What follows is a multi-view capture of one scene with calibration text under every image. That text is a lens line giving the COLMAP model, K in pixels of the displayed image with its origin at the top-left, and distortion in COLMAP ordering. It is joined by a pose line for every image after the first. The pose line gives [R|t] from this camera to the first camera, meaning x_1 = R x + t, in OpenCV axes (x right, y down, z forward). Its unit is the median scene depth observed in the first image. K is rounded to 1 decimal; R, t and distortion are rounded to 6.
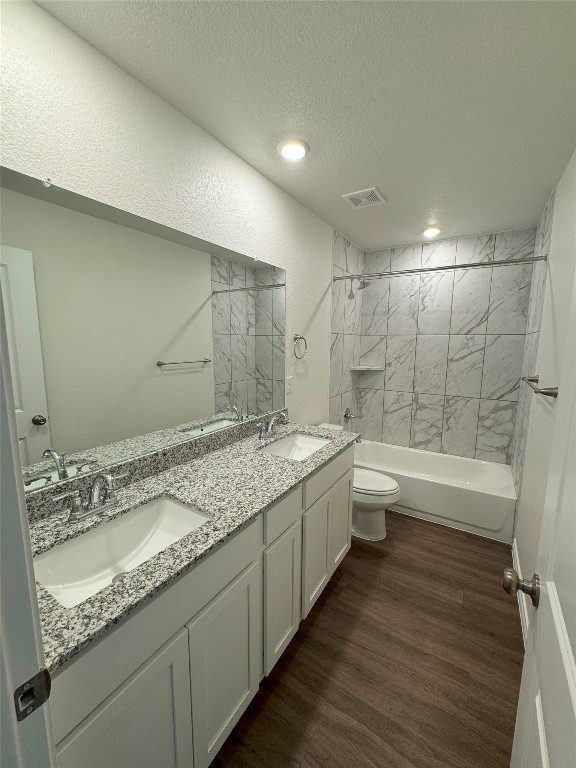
lens RADIAL K [[306.8, 0, 290.3], [0, 306.8, 384.4], [0, 0, 1]] dist [-0.000711, 0.000252]
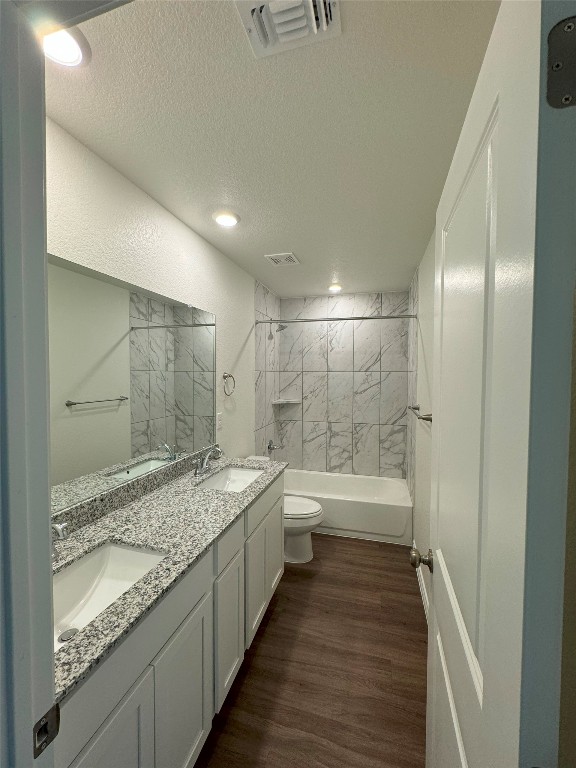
lens RADIAL K [[306.8, 0, 290.3], [0, 306.8, 384.4], [0, 0, 1]] dist [-0.000711, 0.000252]
pose [[0.959490, -0.013338, 0.281426, -0.073763], [0.042482, 0.994308, -0.097712, -0.010446], [-0.278521, 0.105710, 0.954595, -0.090955]]
